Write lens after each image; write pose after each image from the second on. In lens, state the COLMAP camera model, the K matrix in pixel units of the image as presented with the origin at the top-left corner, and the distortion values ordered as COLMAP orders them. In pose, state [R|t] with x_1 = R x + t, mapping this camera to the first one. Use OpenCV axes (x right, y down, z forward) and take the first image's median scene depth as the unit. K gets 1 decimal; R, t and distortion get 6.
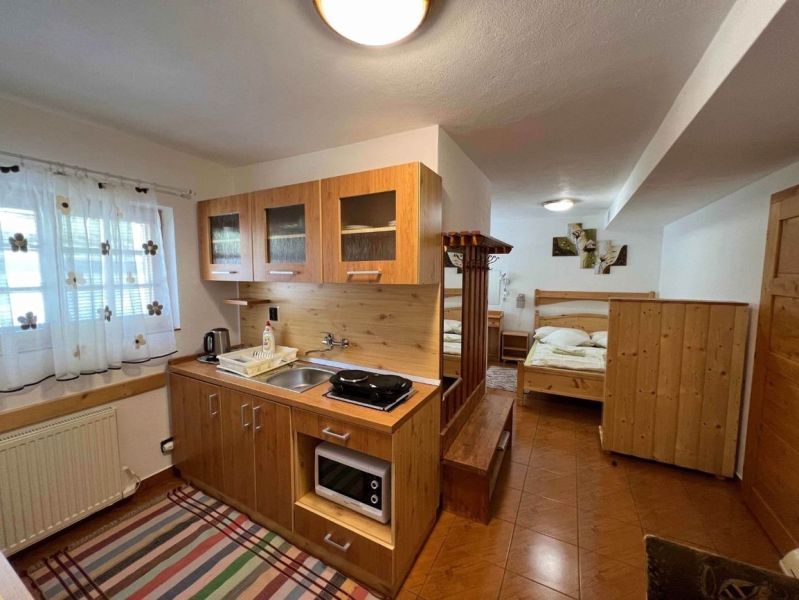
lens RADIAL K [[316.7, 0, 399.2], [0, 316.7, 298.2], [0, 0, 1]] dist [0.000607, -0.000007]
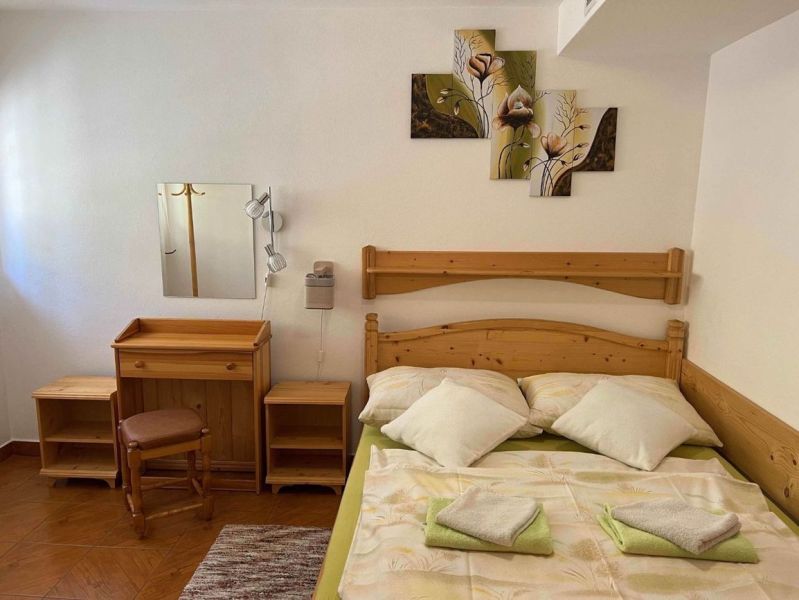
lens RADIAL K [[610.4, 0, 398.9], [0, 610.4, 299.6], [0, 0, 1]] dist [0.000704, -0.001201]
pose [[0.906150, -0.065465, 0.417860, 0.224836], [0.026904, 0.994870, 0.097520, -0.036070], [-0.422100, -0.077126, 0.903262, 0.479059]]
